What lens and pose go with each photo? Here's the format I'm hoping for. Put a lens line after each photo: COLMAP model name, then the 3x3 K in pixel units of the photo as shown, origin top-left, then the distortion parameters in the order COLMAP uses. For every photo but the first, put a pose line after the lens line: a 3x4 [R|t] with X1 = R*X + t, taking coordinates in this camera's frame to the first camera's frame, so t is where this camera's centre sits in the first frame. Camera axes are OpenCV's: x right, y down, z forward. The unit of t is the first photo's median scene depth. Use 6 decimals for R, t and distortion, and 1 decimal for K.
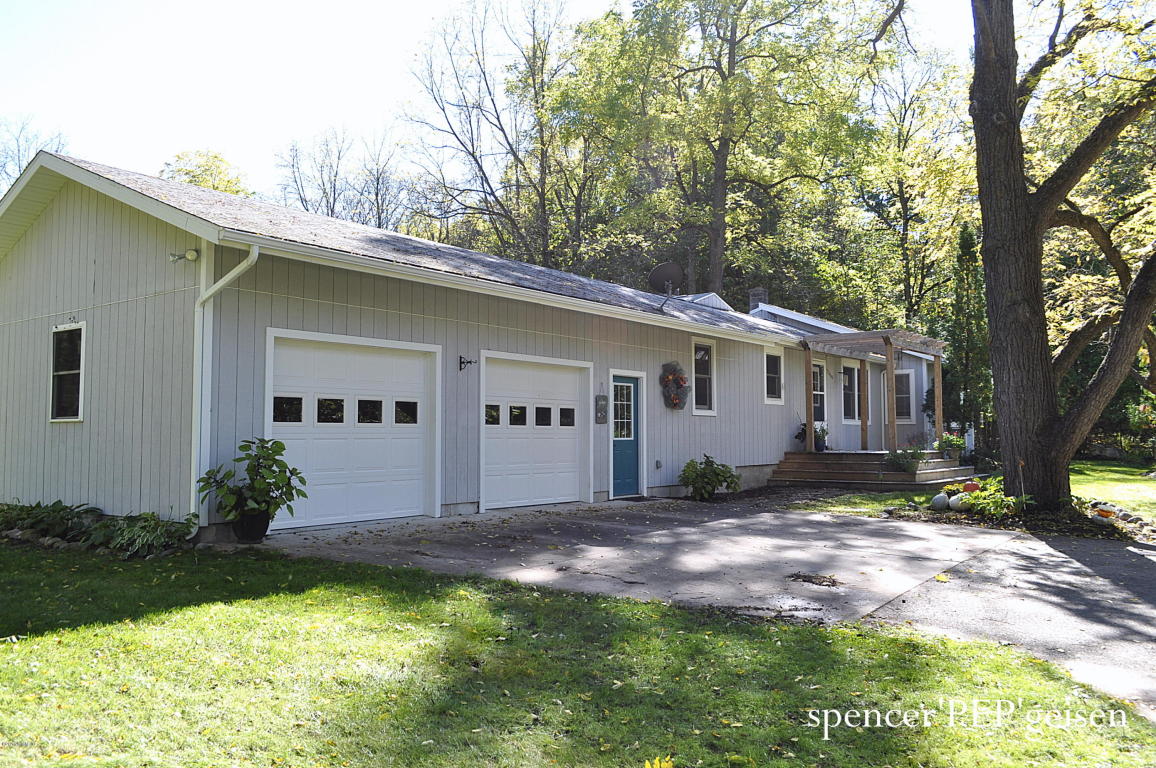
lens RADIAL K [[892.0, 0, 578.0], [0, 892.0, 384.0], [0, 0, 1]] dist [-0.006373, -0.006109]
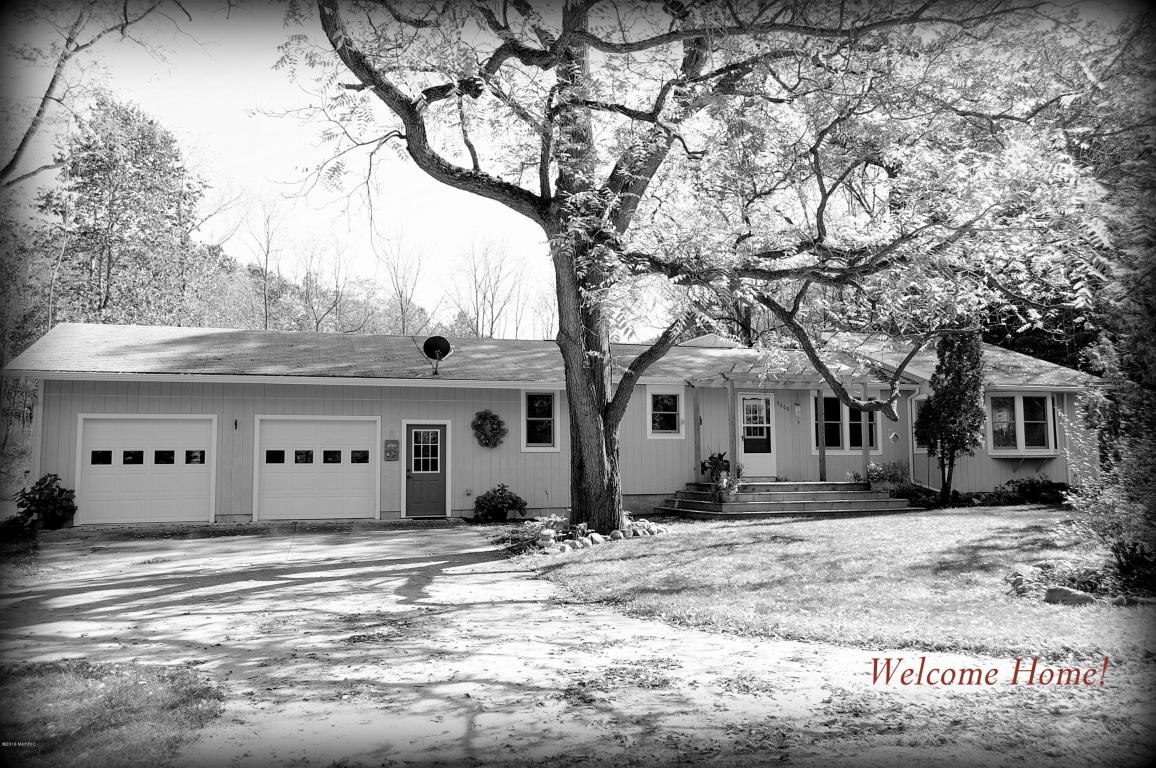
lens RADIAL K [[865.3, 0, 578.0], [0, 865.3, 384.0], [0, 0, 1]] dist [-0.013921, -0.003258]
pose [[0.813763, -0.055466, -0.578544, 0.979130], [0.039089, 0.998405, -0.040738, -0.007374], [0.579880, 0.010536, 0.814633, 0.090808]]
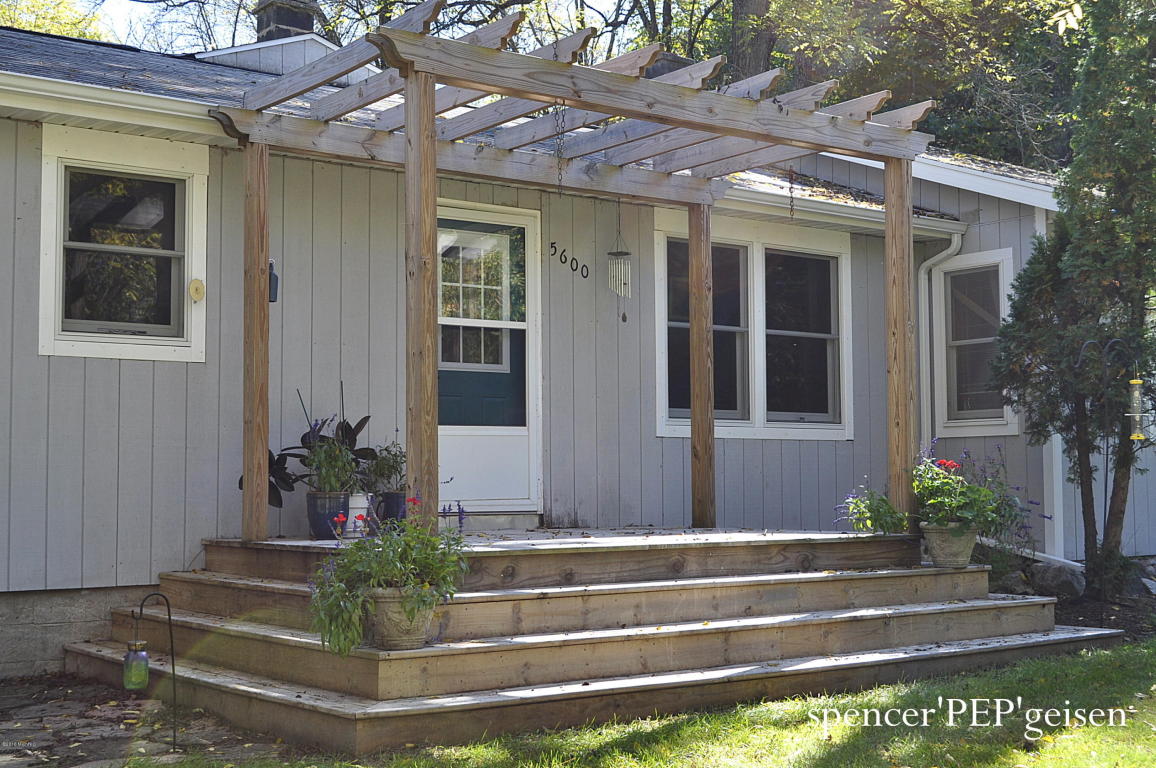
lens RADIAL K [[1553.8, 0, 578.0], [0, 1553.8, 384.0], [0, 0, 1]] dist [-0.000052, -0.010798]
pose [[0.966116, -0.023479, -0.257037, 0.606573], [0.021539, 0.999714, -0.010364, 0.049757], [0.257207, 0.004476, 0.966346, 0.775282]]
